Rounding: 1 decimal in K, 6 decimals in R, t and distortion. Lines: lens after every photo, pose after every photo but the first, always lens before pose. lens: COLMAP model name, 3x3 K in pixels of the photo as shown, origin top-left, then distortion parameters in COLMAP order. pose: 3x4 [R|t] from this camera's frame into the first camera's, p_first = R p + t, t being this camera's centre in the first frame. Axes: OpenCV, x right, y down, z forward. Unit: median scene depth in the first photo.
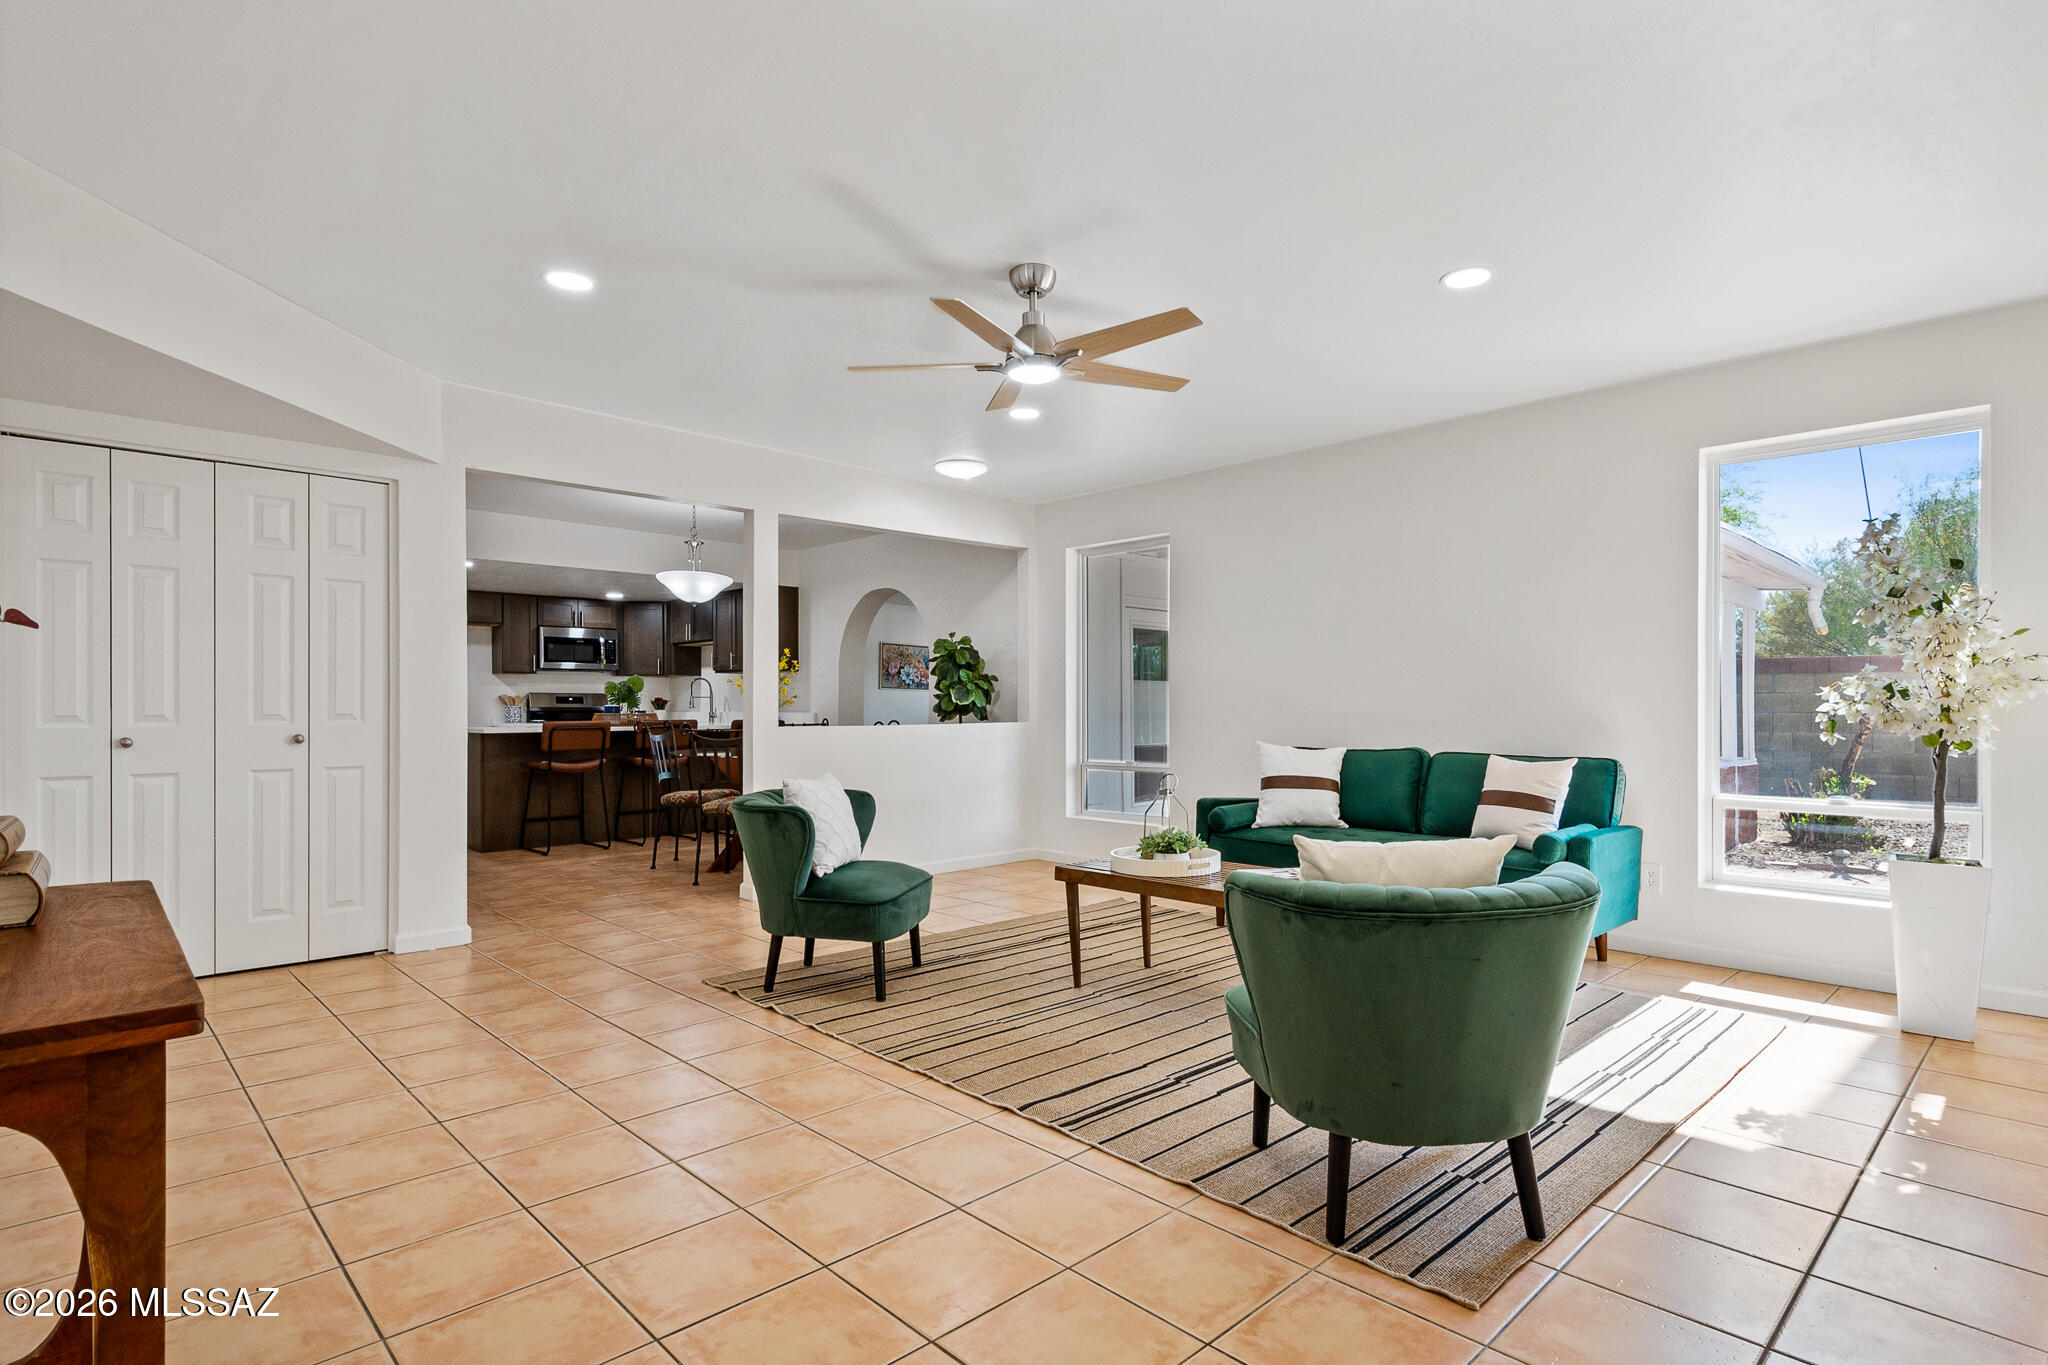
lens RADIAL K [[998.3, 0, 1029.7], [0, 998.3, 703.8], [0, 0, 1]] dist [0.001332, -0.001326]
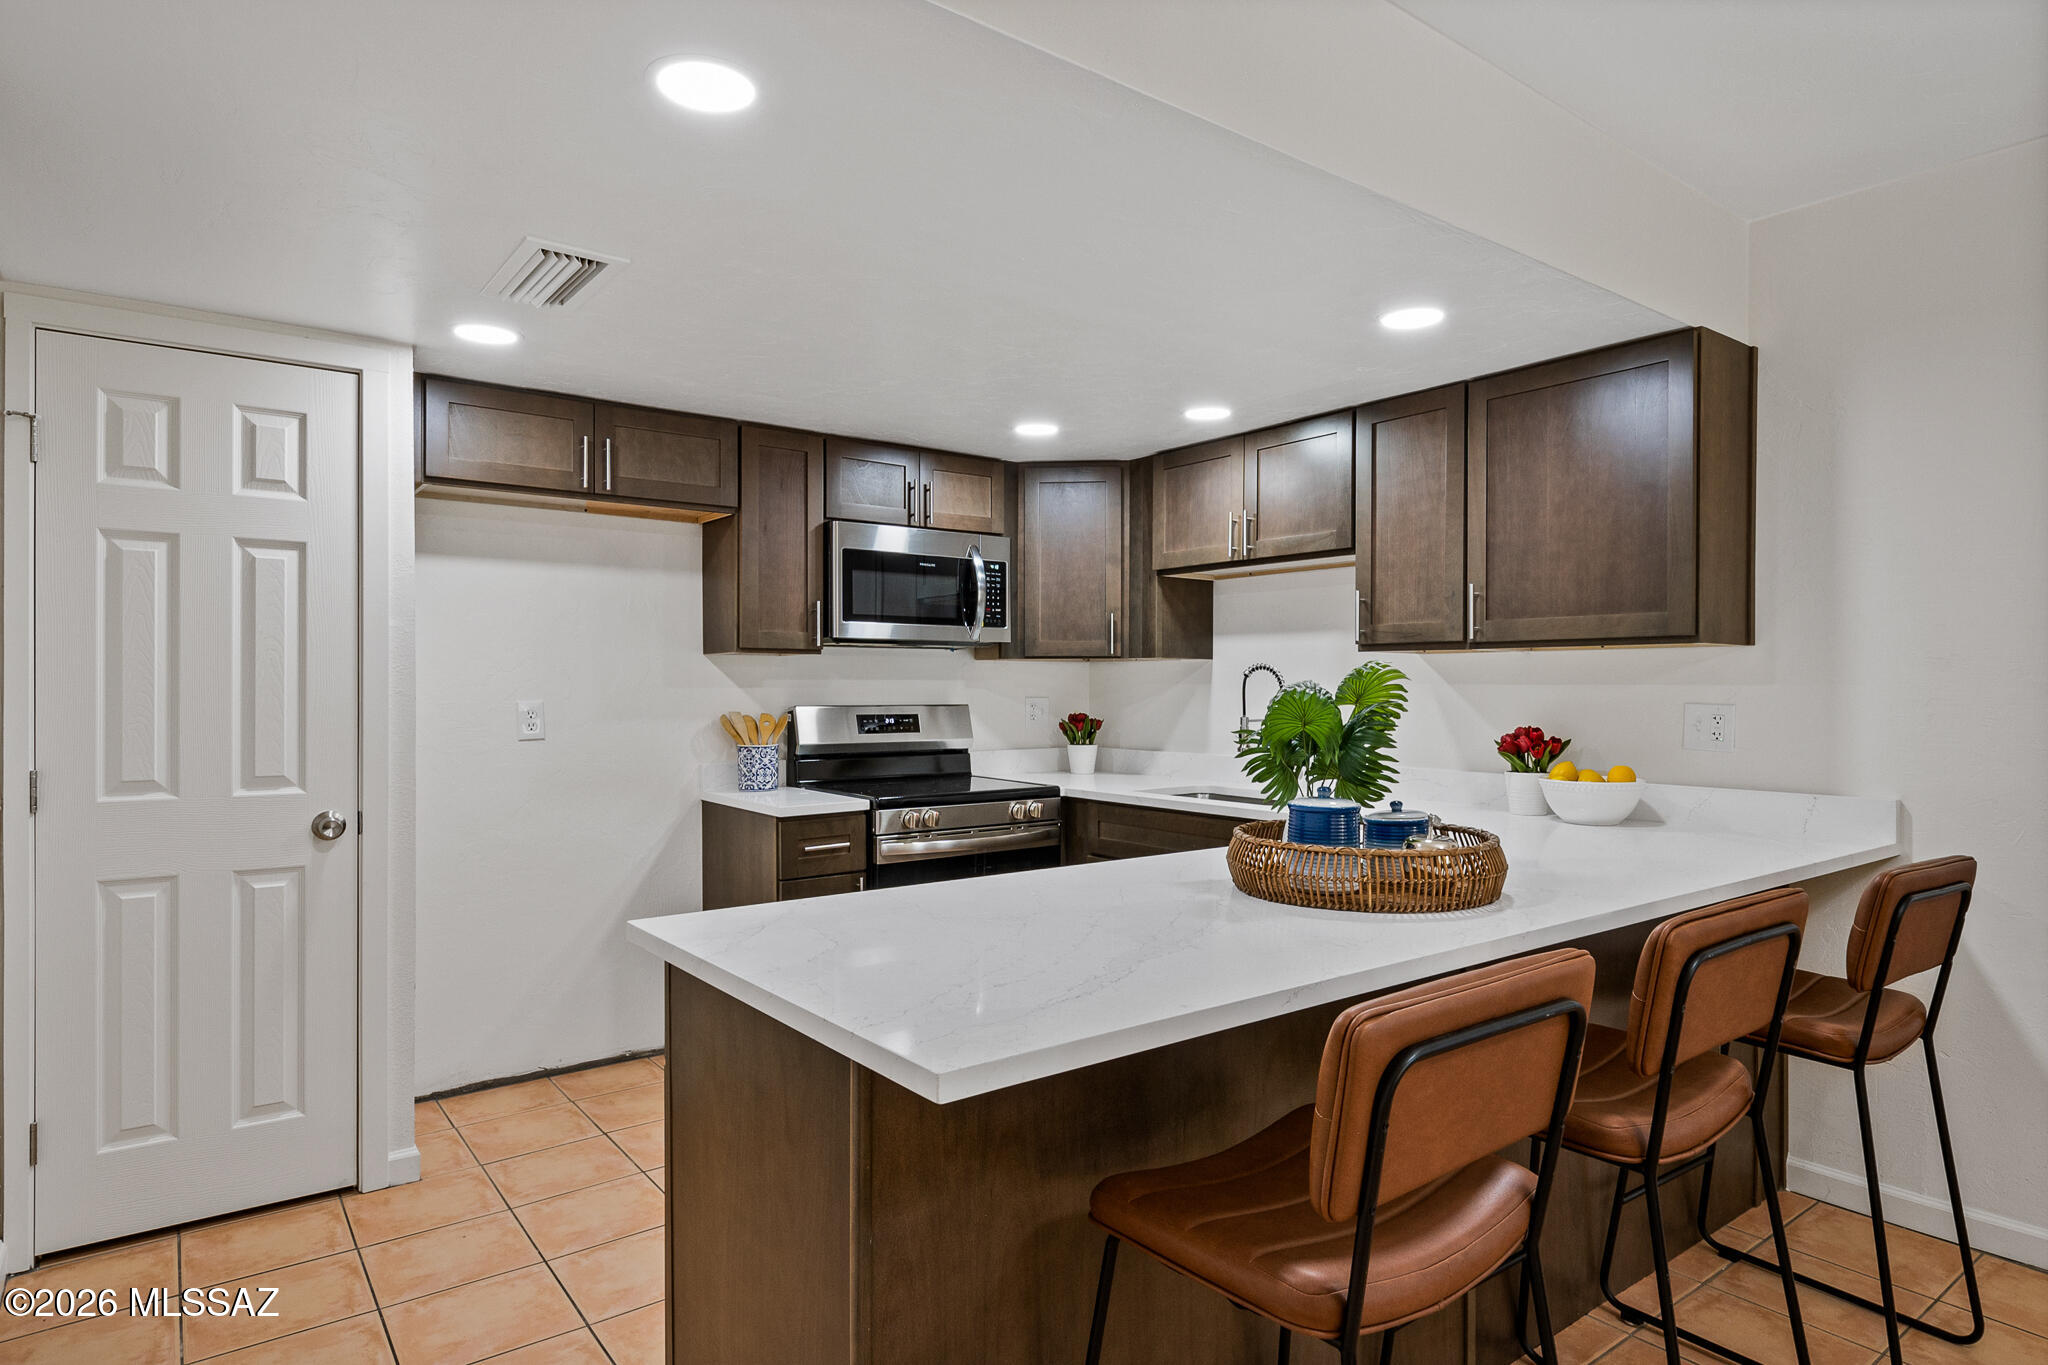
lens RADIAL K [[1125.7, 0, 1034.1], [0, 1125.7, 684.0], [0, 0, 1]] dist [0.010826, -0.007184]
pose [[0.992087, 0.002589, -0.125528, -0.368826], [-0.003013, 0.999990, -0.003195, -0.018210], [0.125518, 0.003548, 0.992085, 0.611784]]
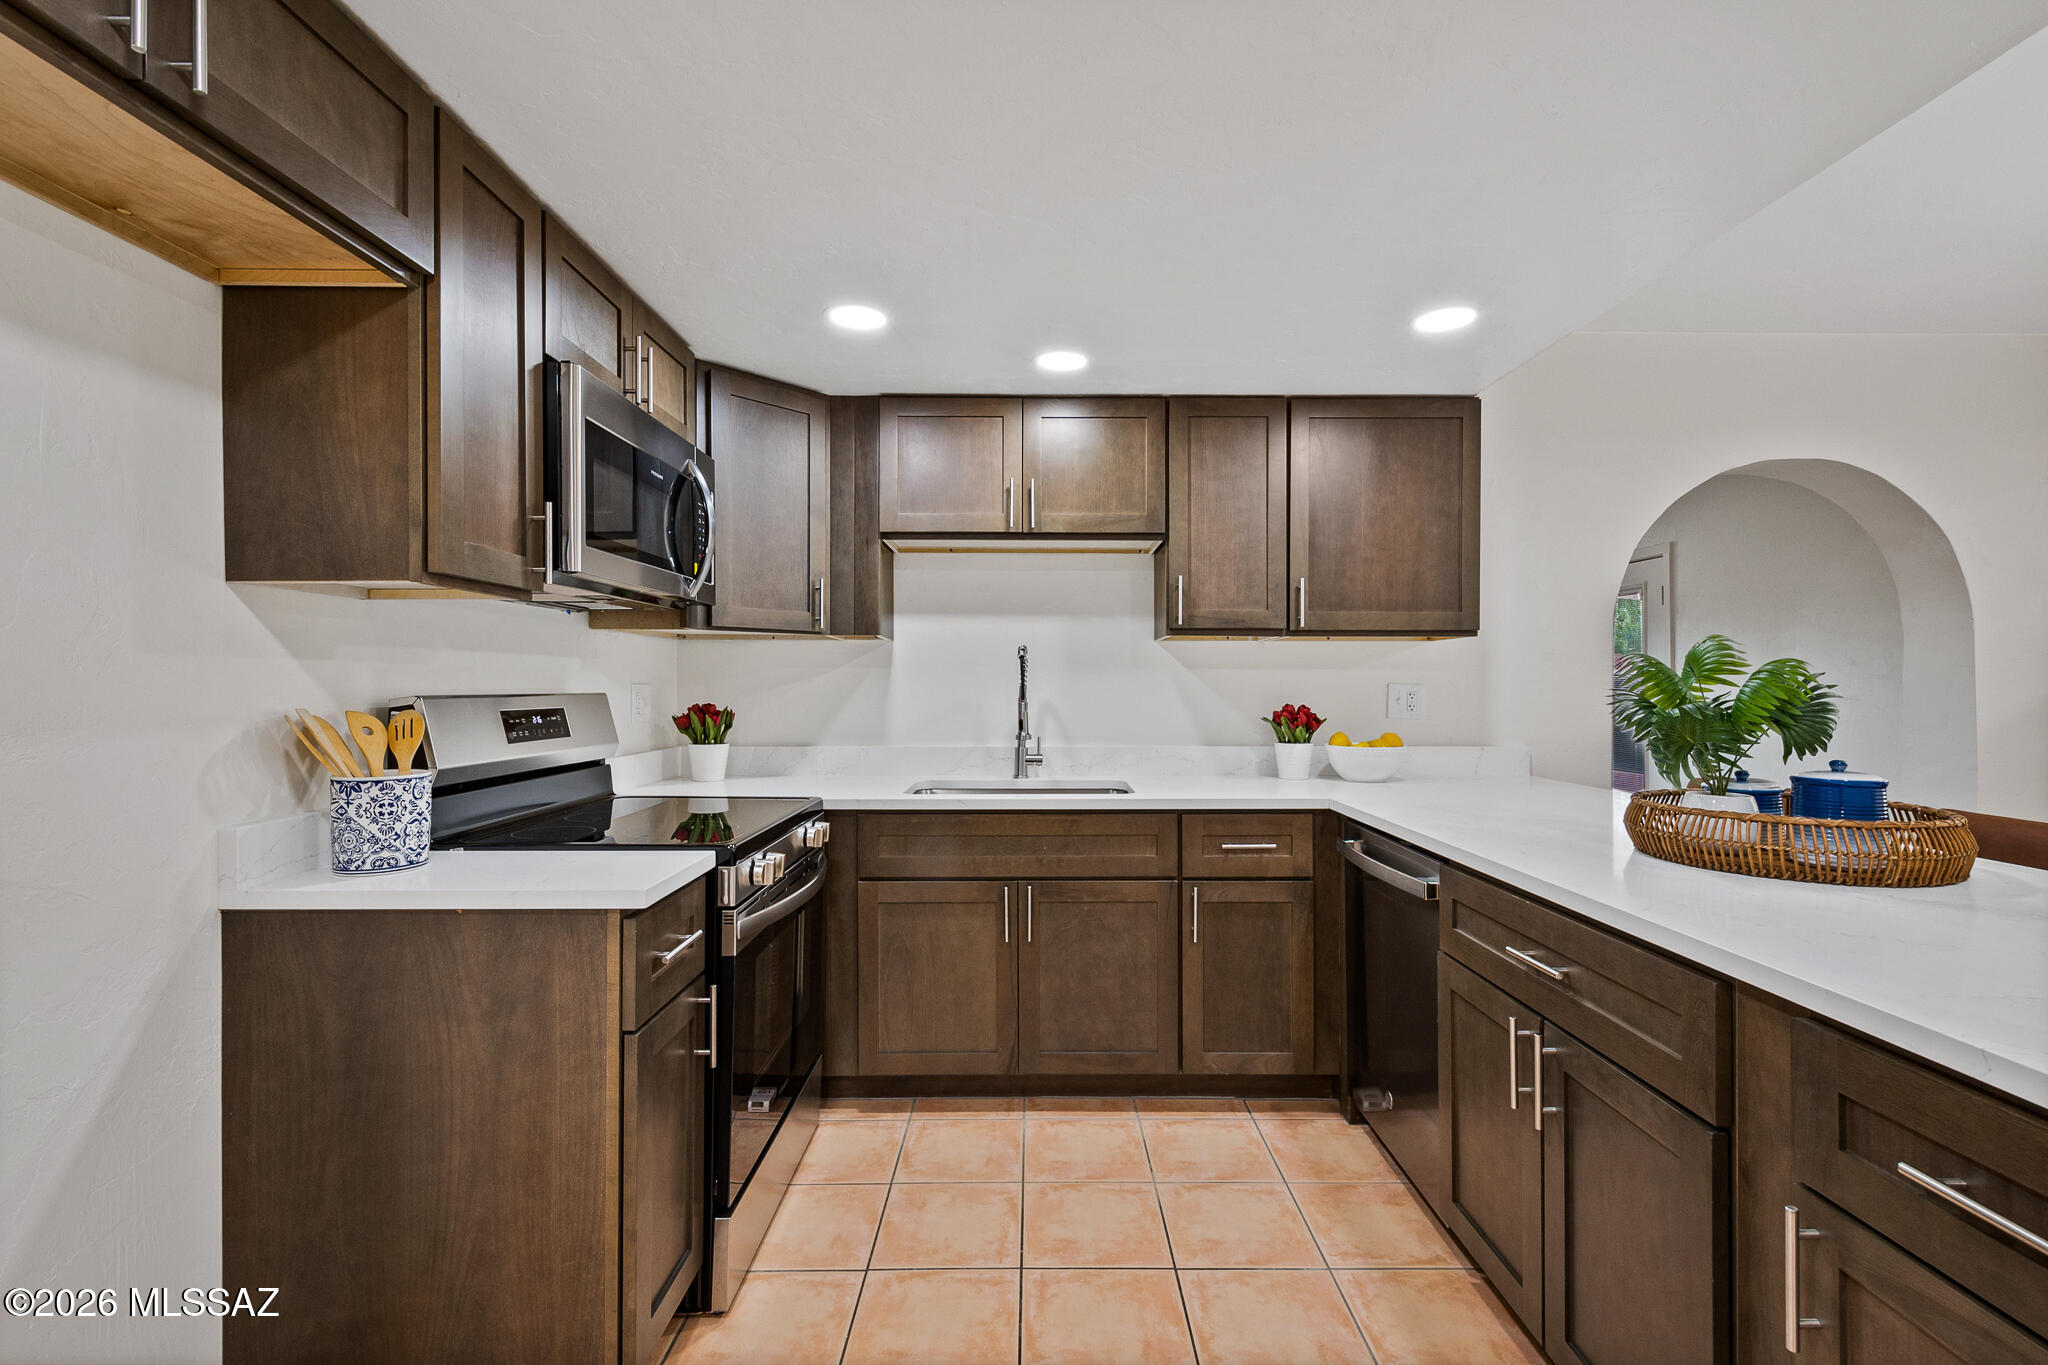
lens RADIAL K [[897.8, 0, 1038.3], [0, 897.8, 678.4], [0, 0, 1]] dist [0.015156, -0.001089]
pose [[0.701856, 0.007331, 0.712281, -0.551365], [-0.002118, 0.999964, -0.008206, -0.013402], [-0.712316, 0.004251, 0.701846, 0.806401]]
